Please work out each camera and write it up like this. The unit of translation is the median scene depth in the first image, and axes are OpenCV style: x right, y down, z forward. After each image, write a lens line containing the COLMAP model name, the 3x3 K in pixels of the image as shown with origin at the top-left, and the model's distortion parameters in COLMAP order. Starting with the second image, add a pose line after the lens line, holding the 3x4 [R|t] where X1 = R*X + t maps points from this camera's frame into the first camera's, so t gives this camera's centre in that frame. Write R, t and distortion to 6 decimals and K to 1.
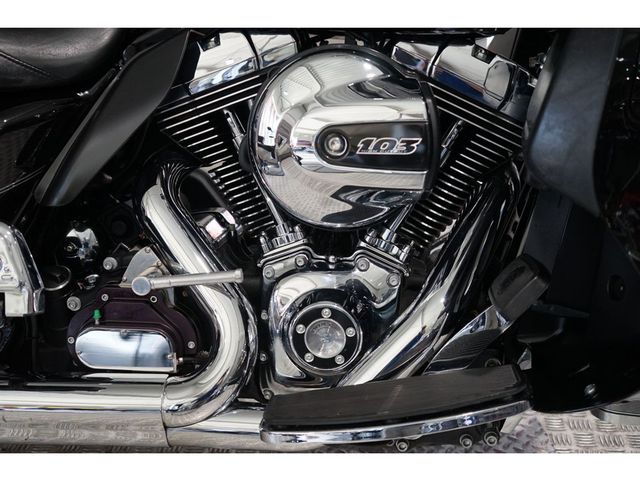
lens RADIAL K [[840.2, 0, 320.2], [0, 840.2, 238.2], [0, 0, 1]] dist [0.021190, 0.000000]
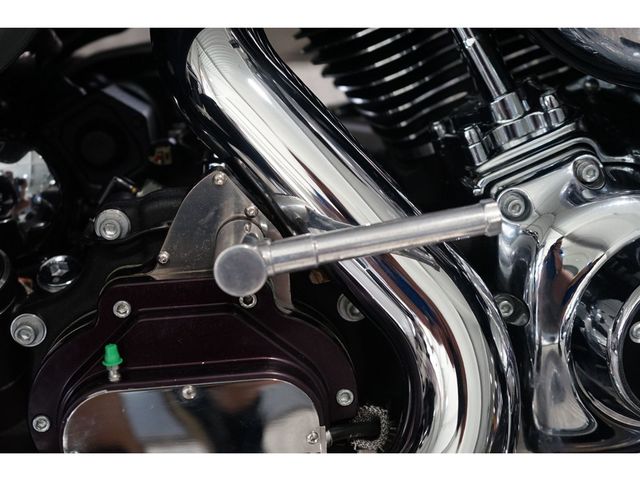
lens RADIAL K [[840.2, 0, 319.8], [0, 840.2, 242.2], [0, 0, 1]] dist [0.021190, 0.000000]
pose [[0.979472, -0.102657, 0.173480, -0.227432], [0.092528, 0.993552, 0.065517, 0.021765], [-0.179087, -0.048120, 0.982656, 0.591099]]
